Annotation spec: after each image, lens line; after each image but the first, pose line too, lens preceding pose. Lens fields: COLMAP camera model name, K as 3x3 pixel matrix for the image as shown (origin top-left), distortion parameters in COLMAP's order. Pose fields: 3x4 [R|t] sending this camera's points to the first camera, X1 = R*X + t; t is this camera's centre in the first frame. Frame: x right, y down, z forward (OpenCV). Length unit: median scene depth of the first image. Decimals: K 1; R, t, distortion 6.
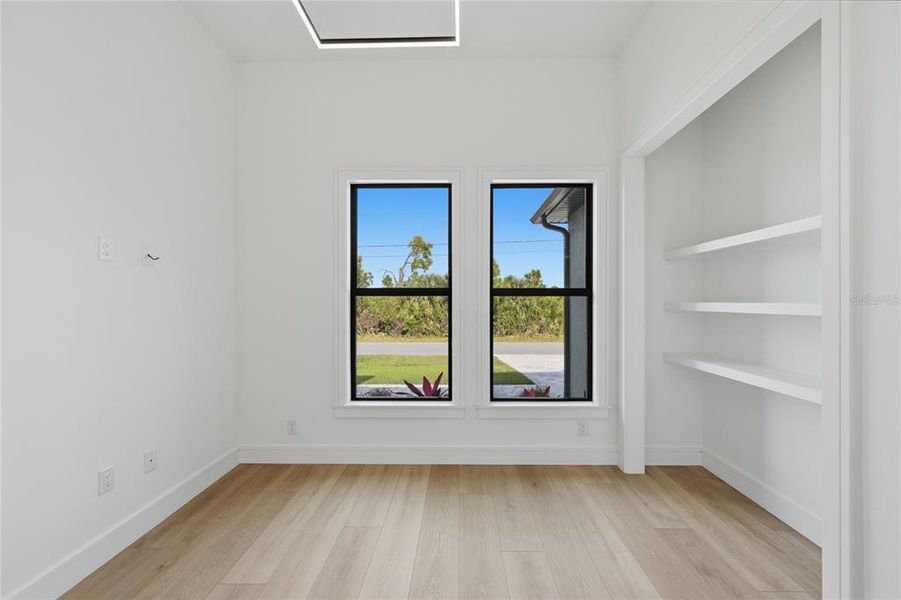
lens RADIAL K [[354.9, 0, 460.3], [0, 354.9, 308.9], [0, 0, 1]] dist [0.002821, 0.000394]
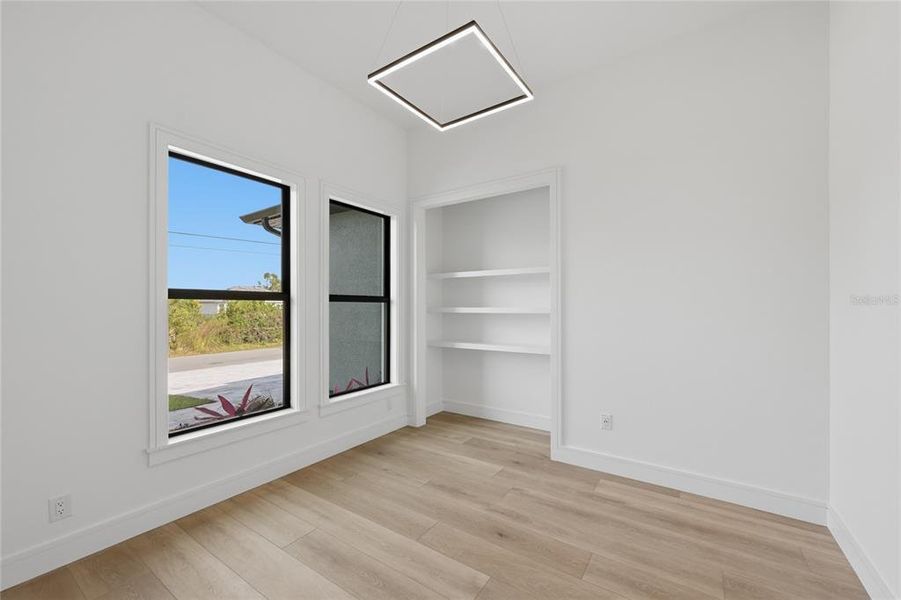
lens RADIAL K [[363.5, 0, 453.5], [0, 363.5, 304.4], [0, 0, 1]] dist [-0.000976, -0.000110]
pose [[0.553107, 0.003311, 0.833104, -0.648195], [0.016540, 0.999751, -0.014954, -0.005481], [-0.832946, 0.022051, 0.552915, 0.061323]]
